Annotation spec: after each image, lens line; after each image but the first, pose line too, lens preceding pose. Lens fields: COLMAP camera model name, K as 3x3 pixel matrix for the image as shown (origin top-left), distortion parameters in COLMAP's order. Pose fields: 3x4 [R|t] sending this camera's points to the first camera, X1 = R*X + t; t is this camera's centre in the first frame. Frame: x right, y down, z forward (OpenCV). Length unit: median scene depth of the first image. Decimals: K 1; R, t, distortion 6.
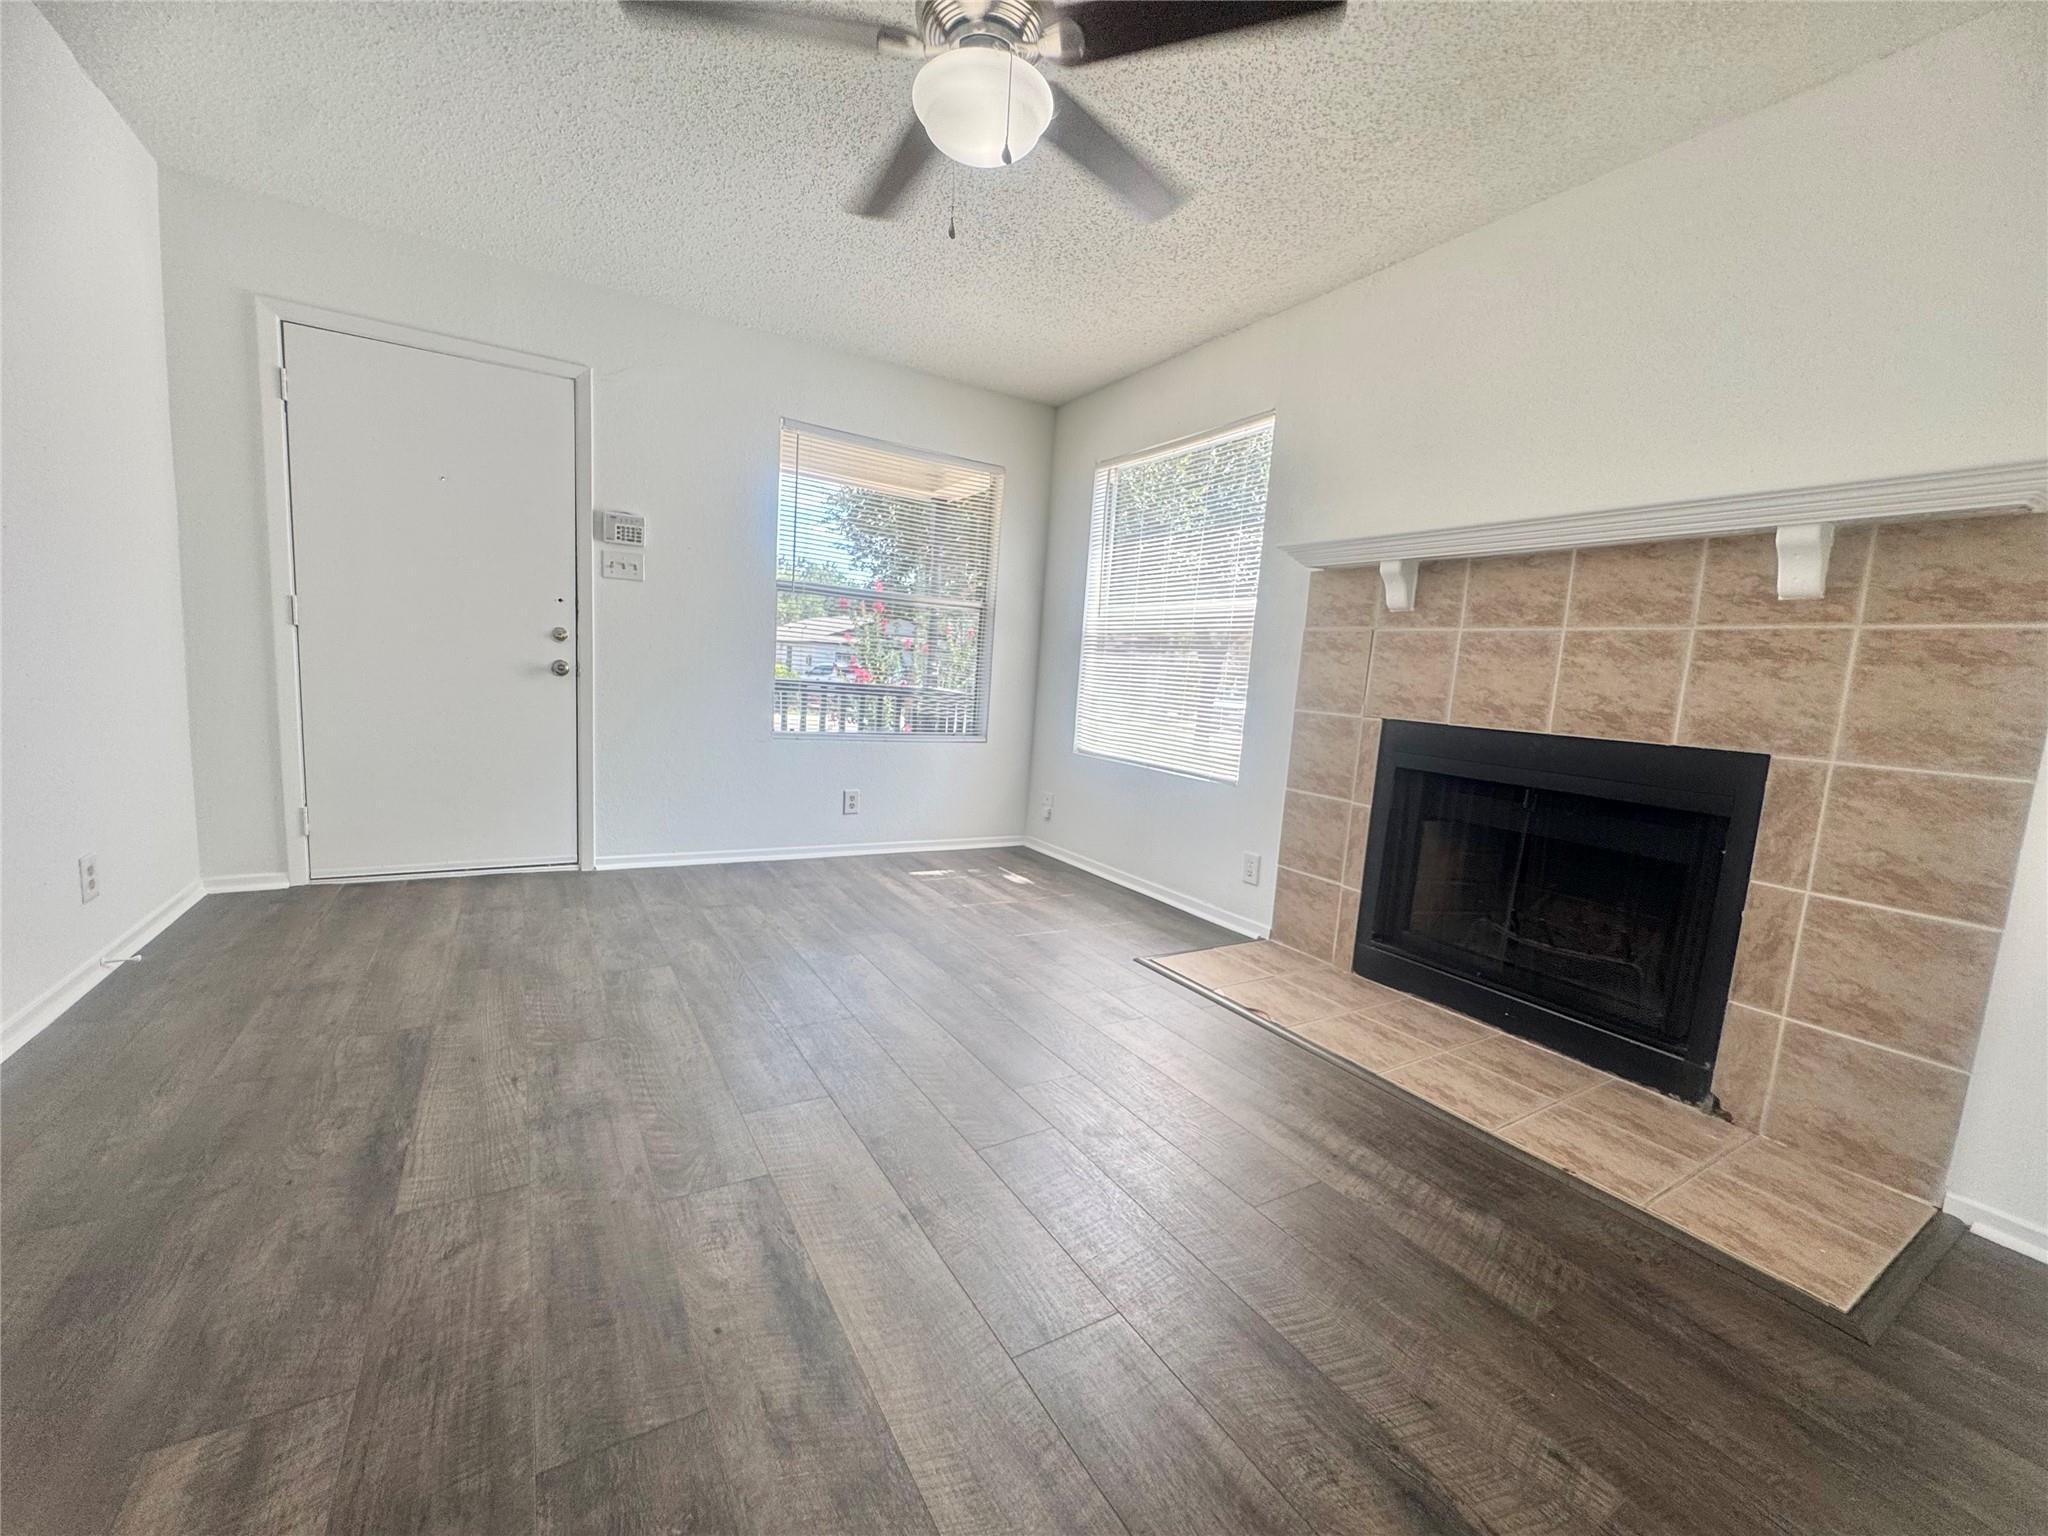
lens RADIAL K [[821.3, 0, 1024.0], [0, 821.3, 768.0], [0, 0, 1]] dist [-0.002793, -0.000307]
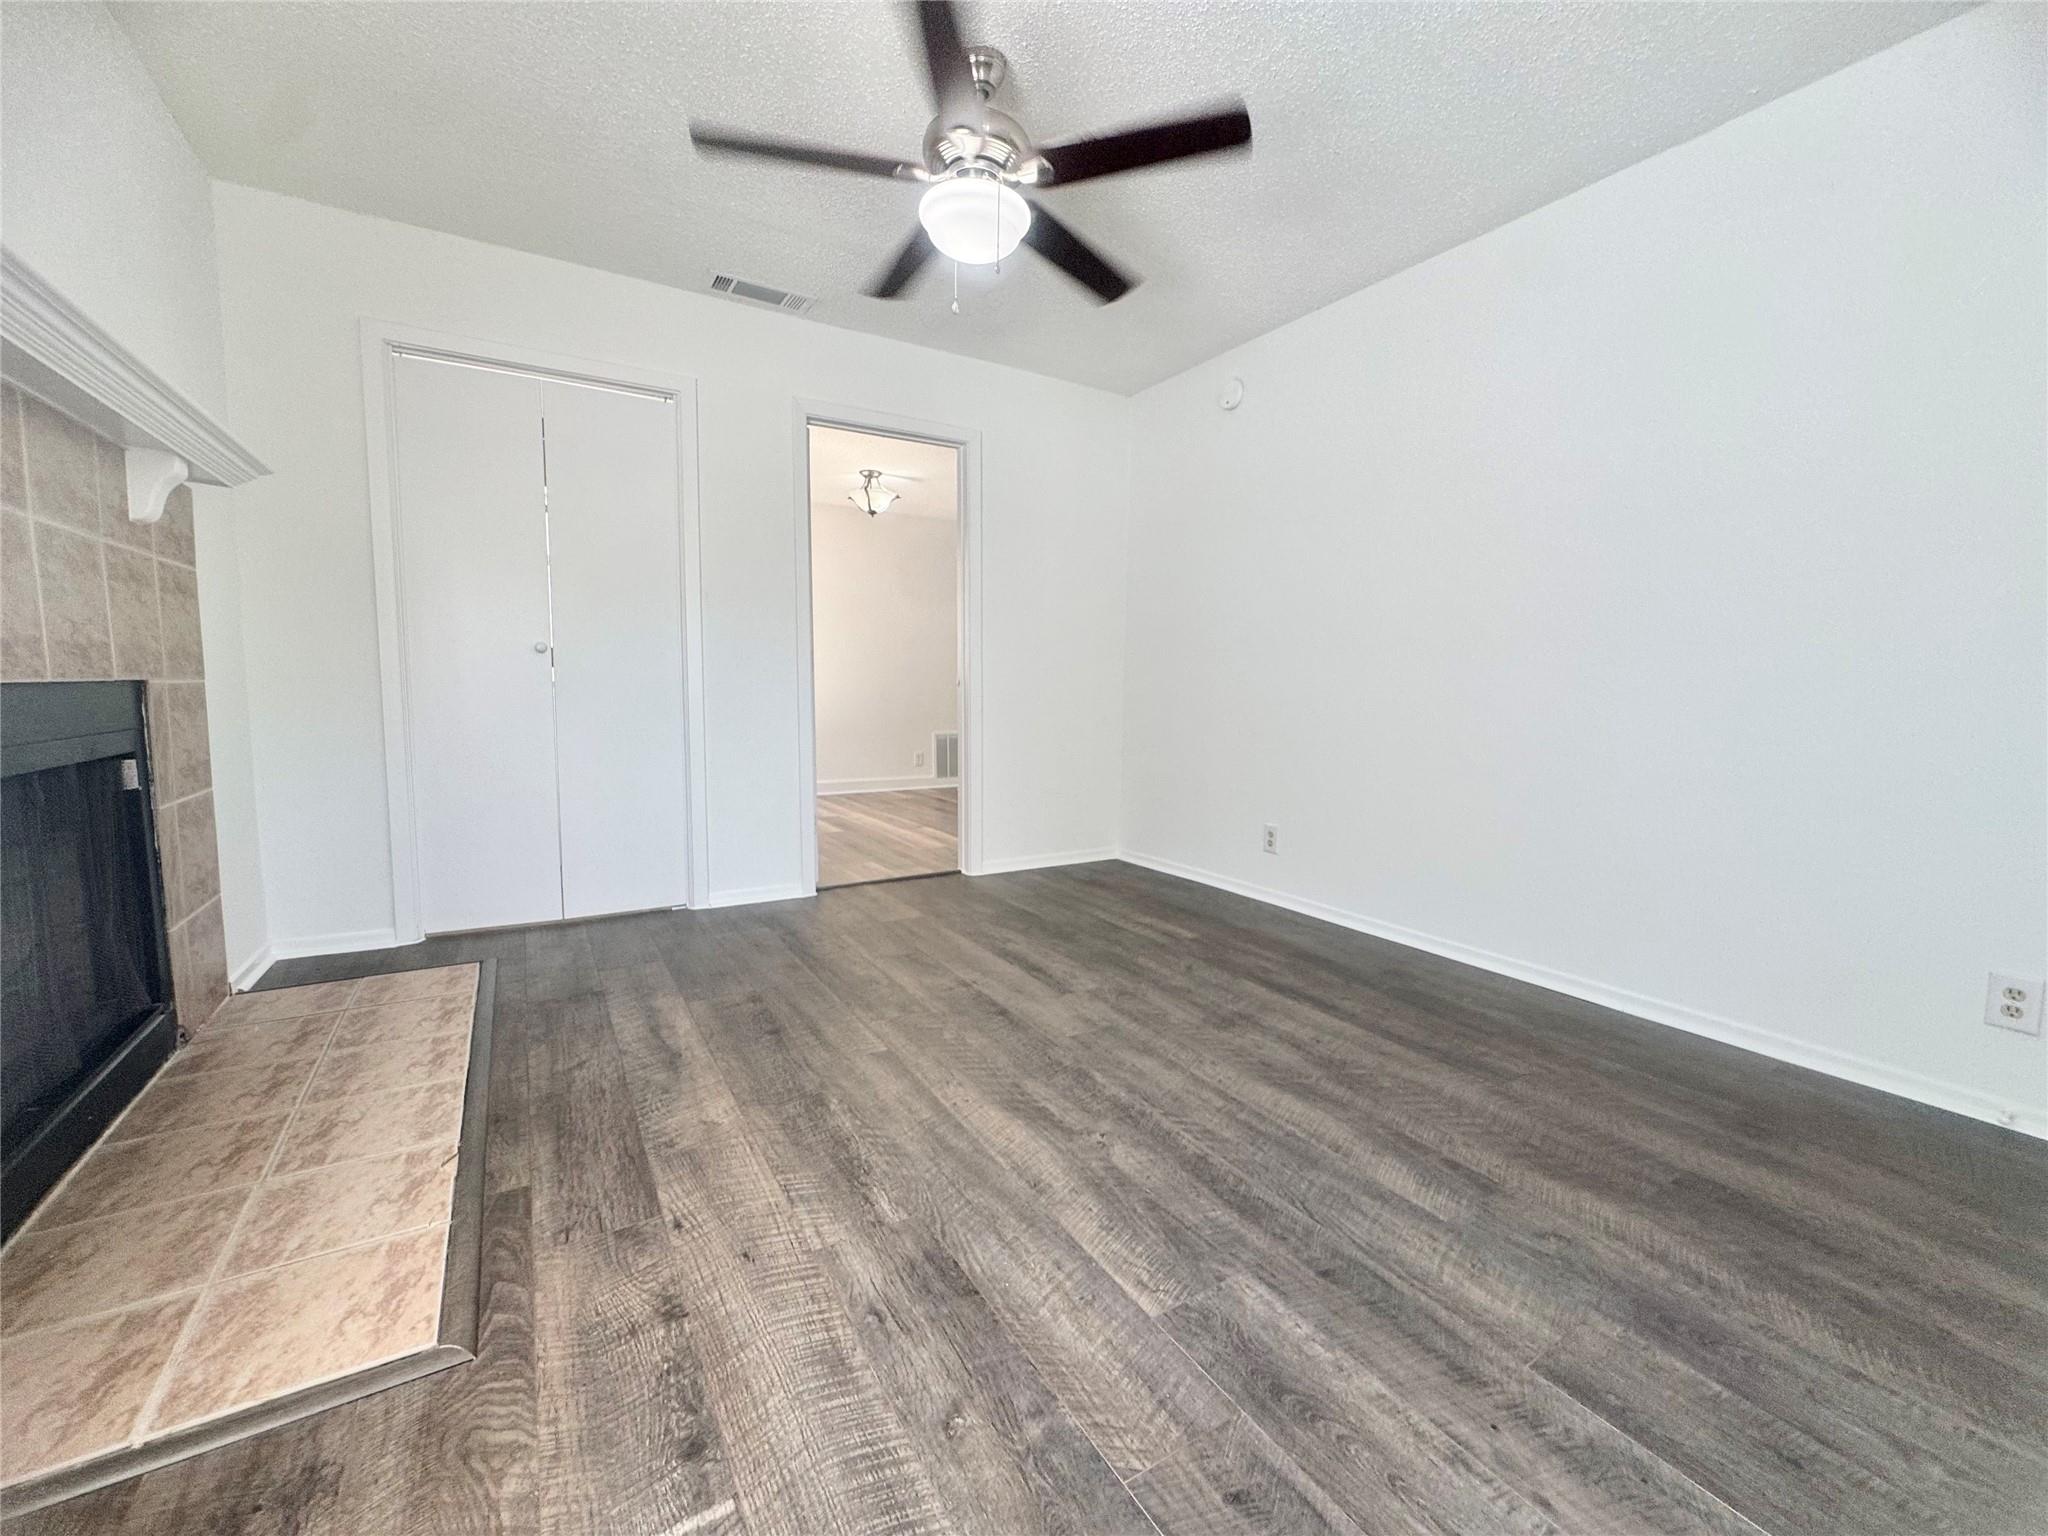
lens RADIAL K [[821.3, 0, 1024.0], [0, 821.3, 768.0], [0, 0, 1]] dist [-0.002793, -0.000307]
pose [[-0.996625, -0.081194, -0.012117, -0.131783], [-0.081873, 0.972250, 0.219150, -0.193422], [-0.006013, 0.219402, -0.975616, 1.768714]]
